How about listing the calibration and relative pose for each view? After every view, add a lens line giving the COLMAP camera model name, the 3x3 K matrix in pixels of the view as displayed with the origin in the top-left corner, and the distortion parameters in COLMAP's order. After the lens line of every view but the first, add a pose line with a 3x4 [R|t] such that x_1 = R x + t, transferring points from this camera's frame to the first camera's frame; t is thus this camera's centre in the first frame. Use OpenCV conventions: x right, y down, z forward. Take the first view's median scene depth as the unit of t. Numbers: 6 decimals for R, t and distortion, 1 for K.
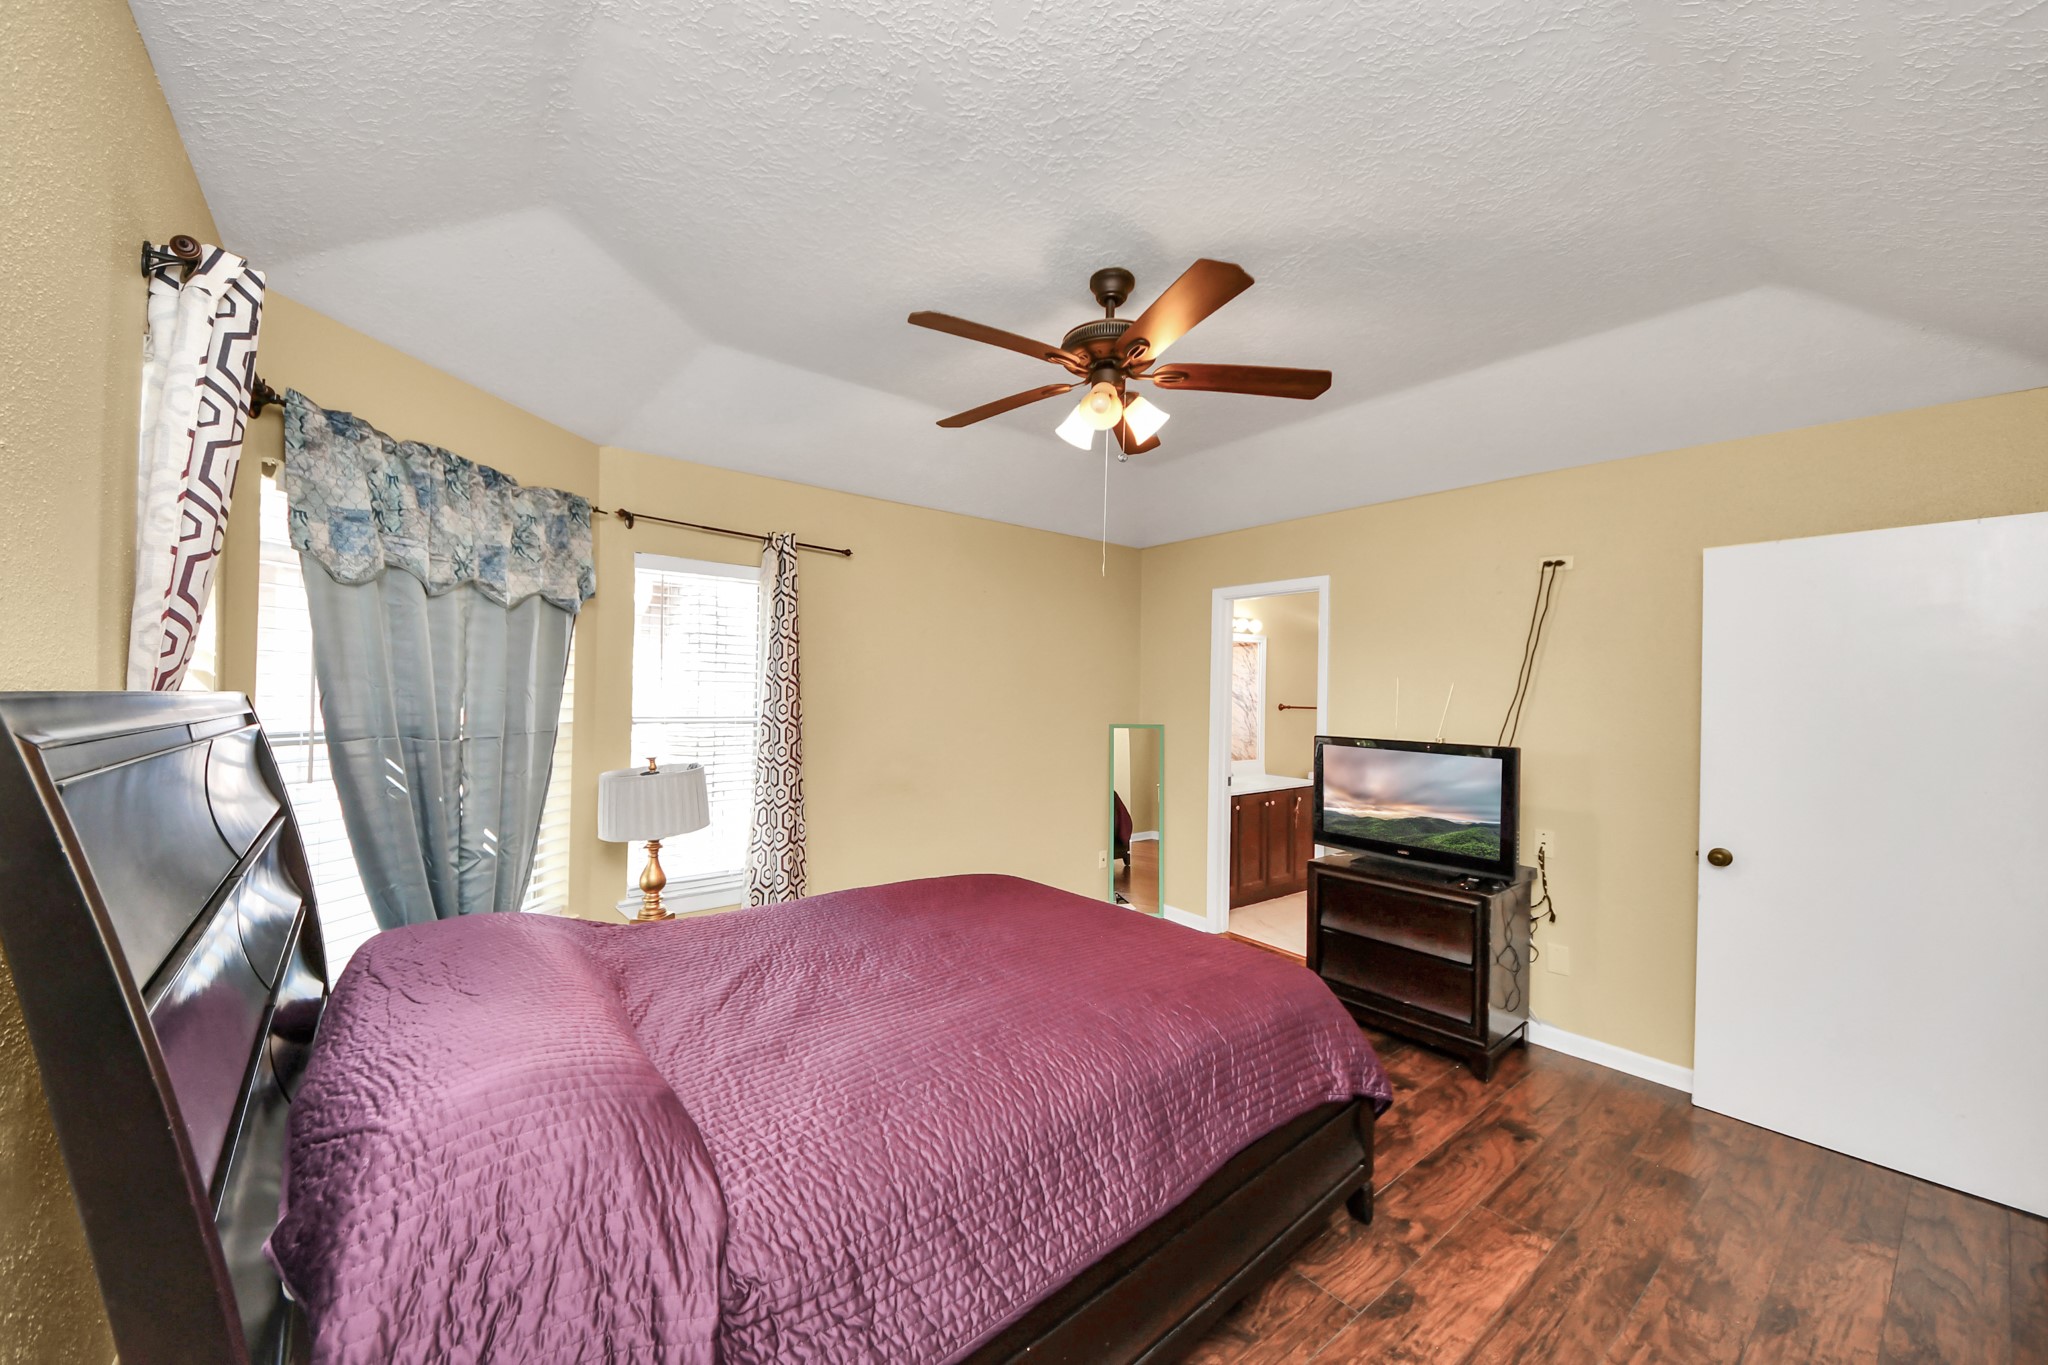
lens RADIAL K [[725.7, 0, 1017.1], [0, 725.7, 689.0], [0, 0, 1]] dist [0.029519, -0.019133]
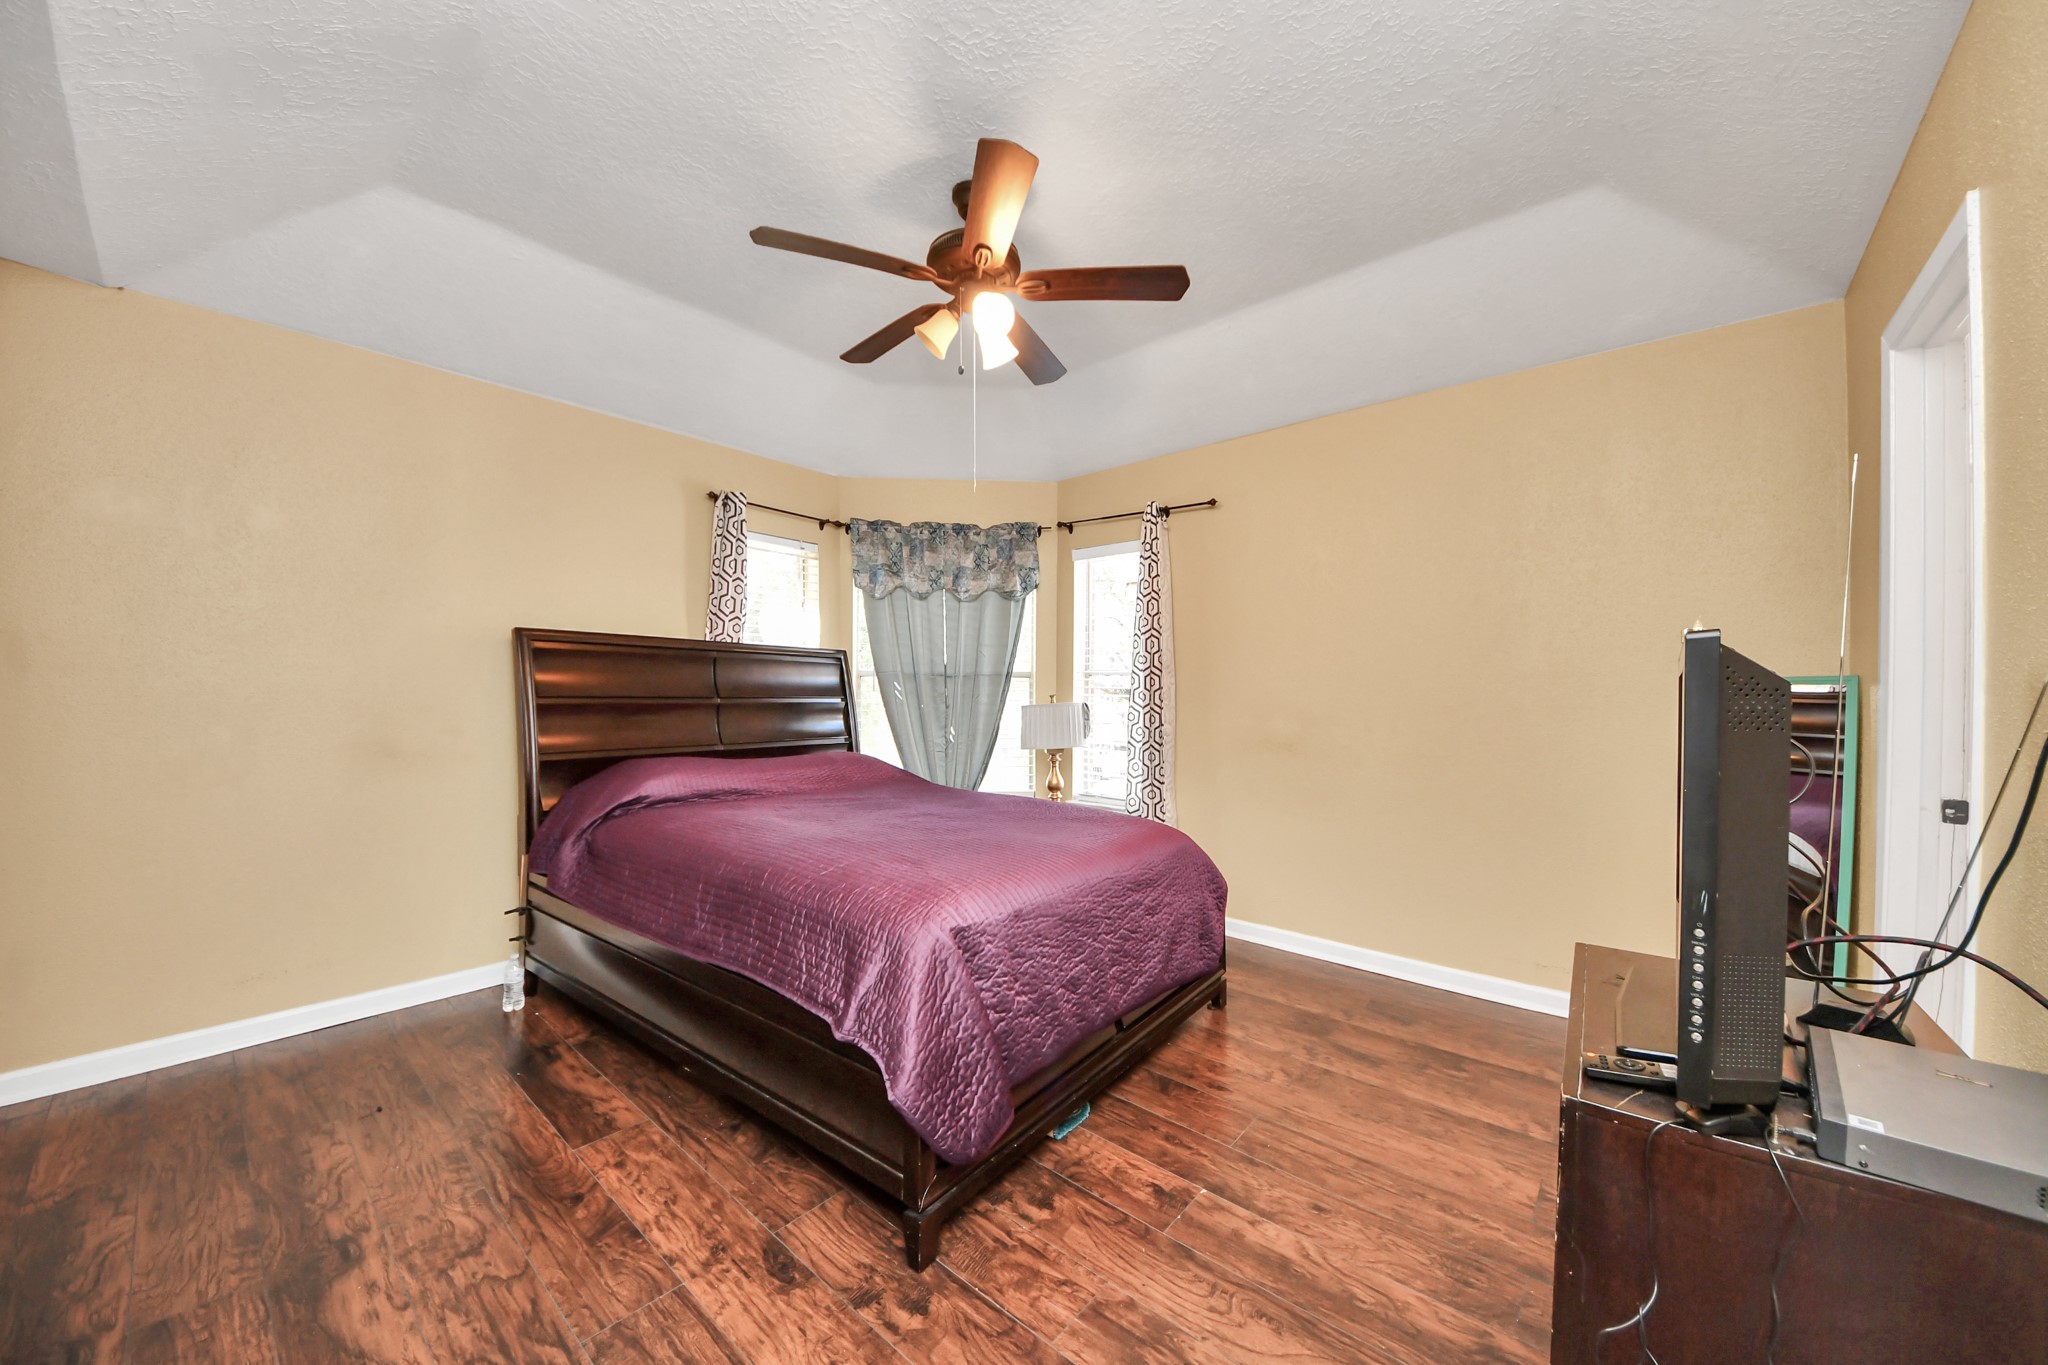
lens RADIAL K [[679.6, 0, 963.5], [0, 679.6, 677.0], [0, 0, 1]] dist [-0.000317, -0.000030]
pose [[0.223191, -0.013735, -0.974678, 1.010460], [0.003941, 0.999905, -0.013188, 0.102133], [0.974767, -0.000898, 0.223224, 0.758304]]
